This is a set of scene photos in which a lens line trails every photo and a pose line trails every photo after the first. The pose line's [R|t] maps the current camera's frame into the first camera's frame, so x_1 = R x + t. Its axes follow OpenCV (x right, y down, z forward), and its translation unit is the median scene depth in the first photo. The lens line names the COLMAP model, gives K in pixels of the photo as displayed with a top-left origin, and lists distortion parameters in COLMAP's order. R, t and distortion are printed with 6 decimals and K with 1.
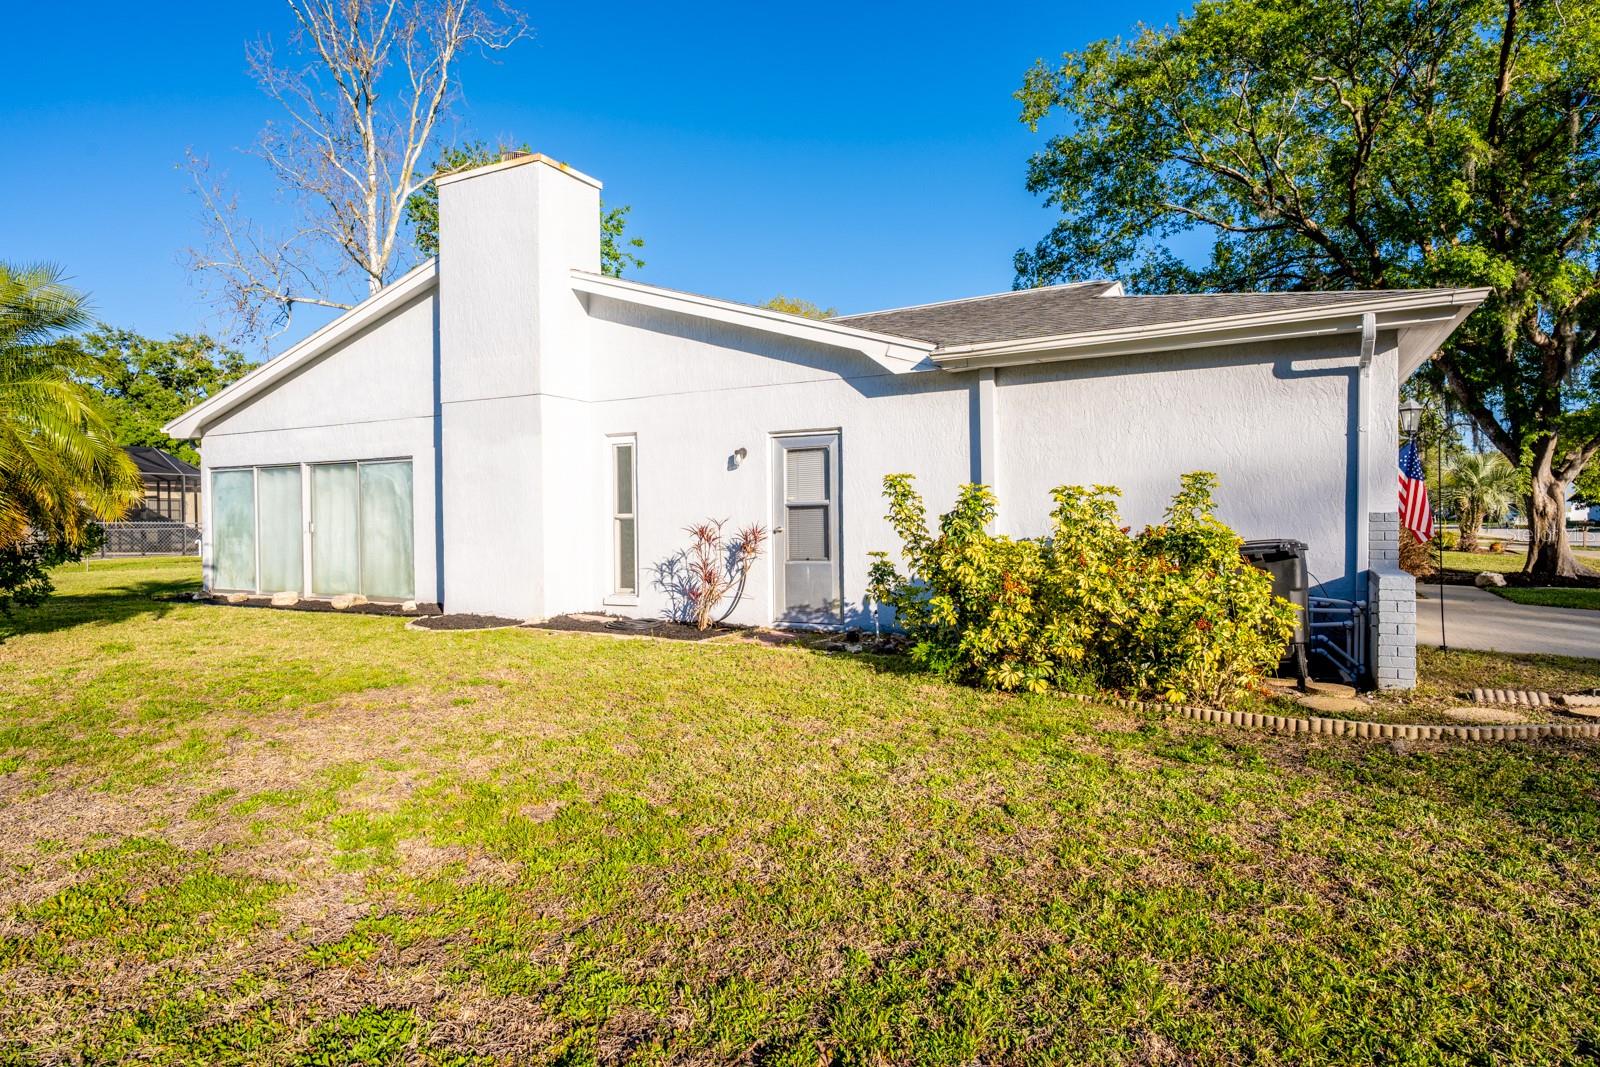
lens RADIAL K [[896.5, 0, 802.7], [0, 896.5, 536.6], [0, 0, 1]] dist [0.000647, 0.001573]
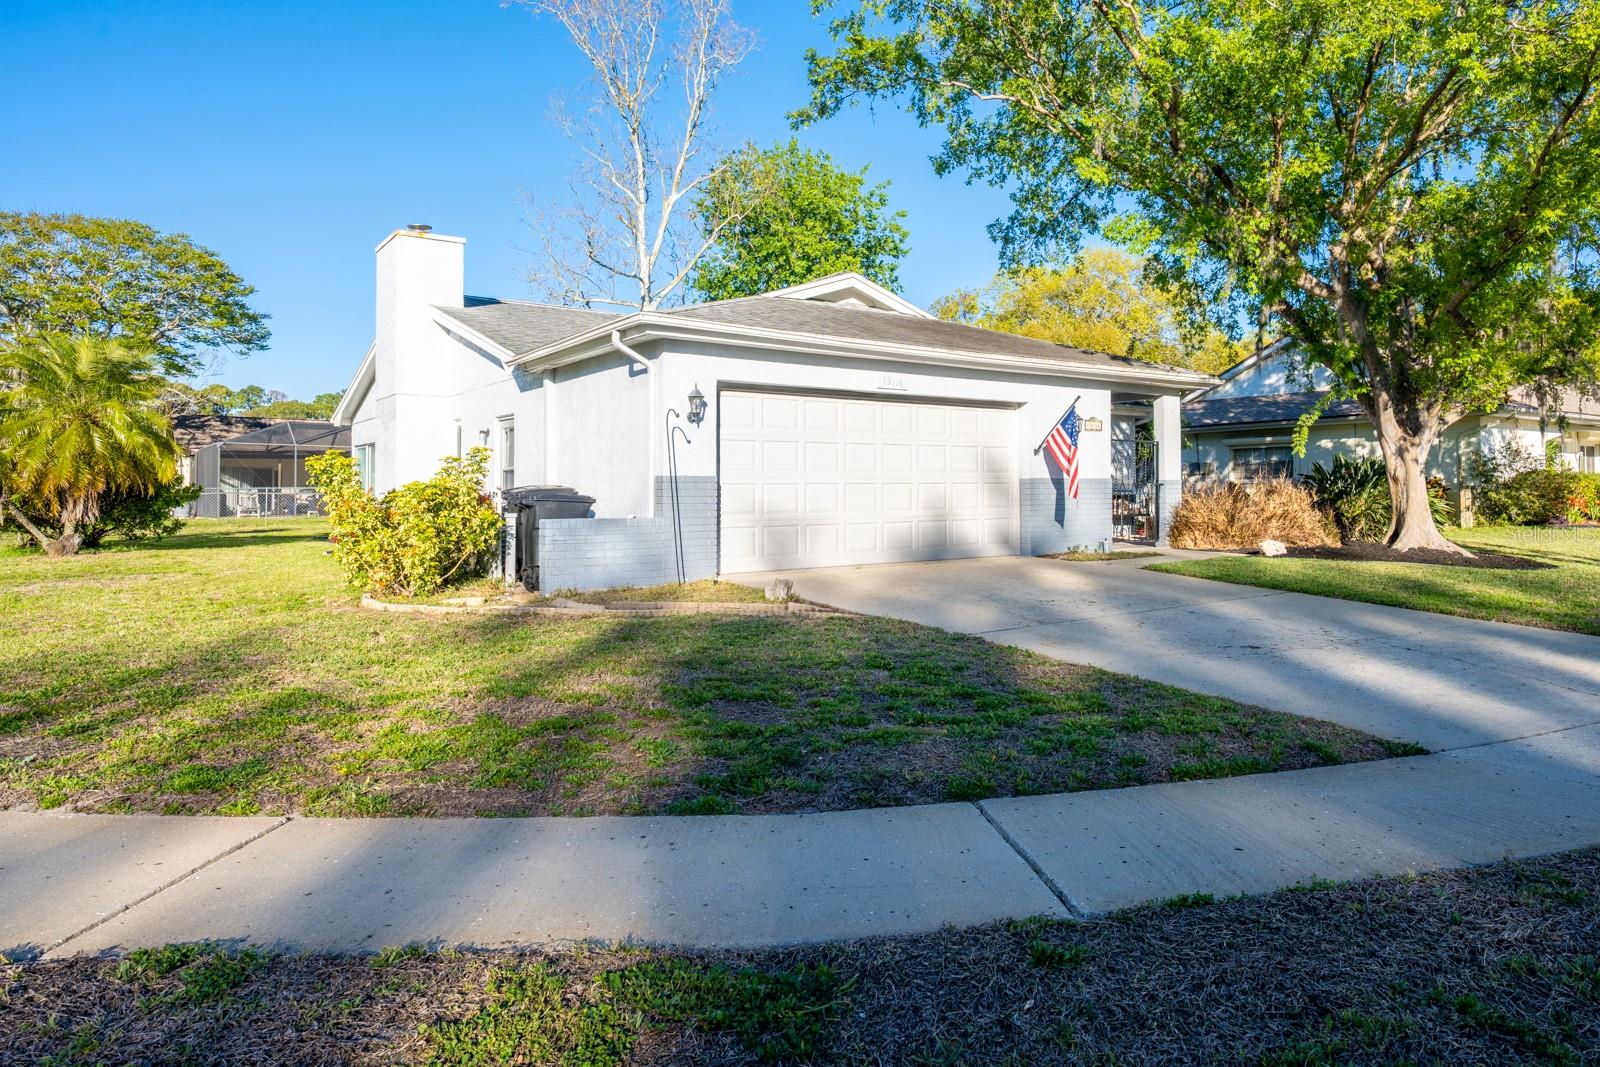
lens RADIAL K [[999.4, 0, 914.3], [0, 999.4, 467.7], [0, 0, 1]] dist [0.018439, 0.000624]
pose [[0.920609, -0.004549, -0.390459, 0.828437], [-0.010138, 0.999317, -0.035546, 0.004432], [0.390354, 0.036682, 0.919934, -0.113058]]
